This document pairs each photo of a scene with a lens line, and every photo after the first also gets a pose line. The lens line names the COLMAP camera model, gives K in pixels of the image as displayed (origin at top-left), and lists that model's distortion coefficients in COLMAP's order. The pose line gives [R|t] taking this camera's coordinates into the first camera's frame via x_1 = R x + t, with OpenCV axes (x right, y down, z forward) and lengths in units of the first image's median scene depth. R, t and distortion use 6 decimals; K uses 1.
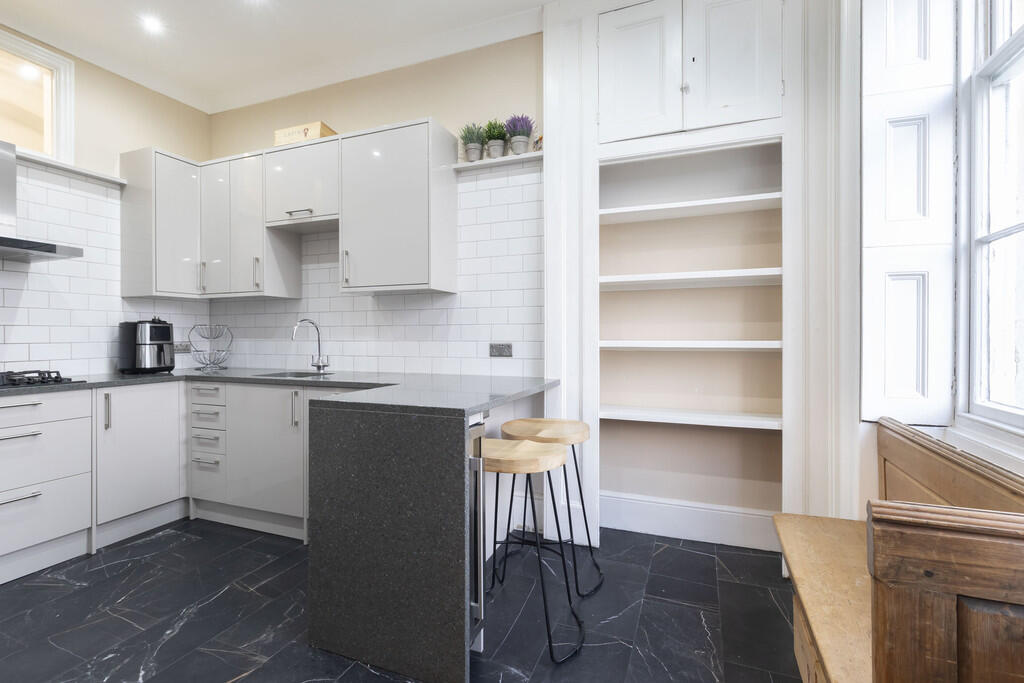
lens RADIAL K [[457.5, 0, 509.2], [0, 457.5, 338.3], [0, 0, 1]] dist [0.001209, 0.000399]
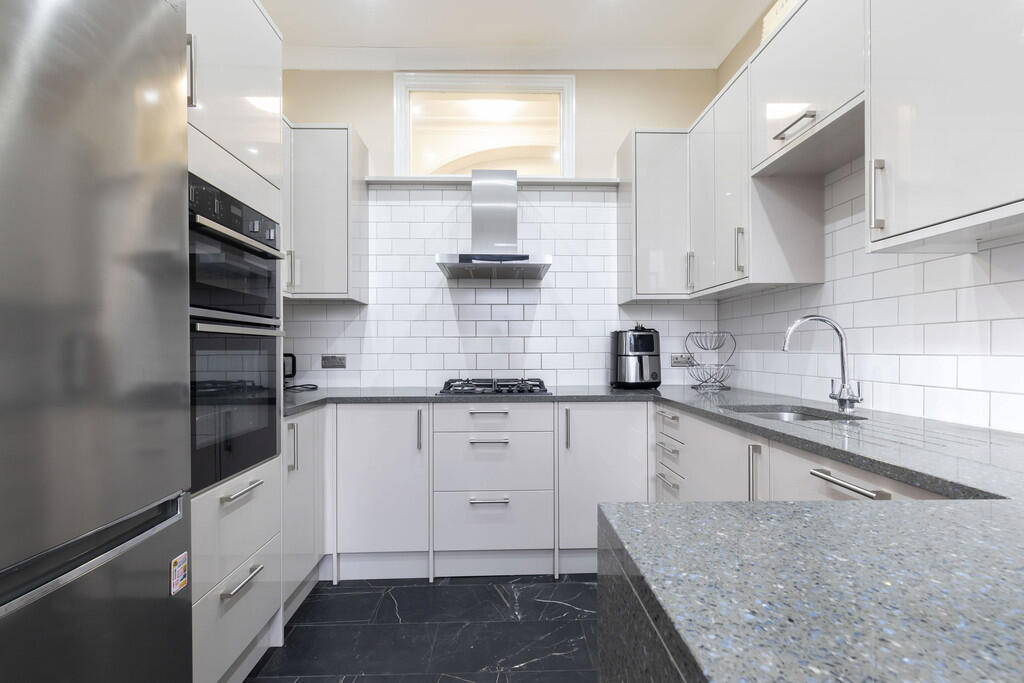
lens RADIAL K [[457.5, 0, 508.7], [0, 457.5, 348.0], [0, 0, 1]] dist [0.001209, 0.000399]
pose [[0.370944, -0.001177, -0.928654, -0.059426], [-0.003874, 0.999989, -0.002815, 0.001982], [0.928647, 0.004642, 0.370935, 0.448804]]
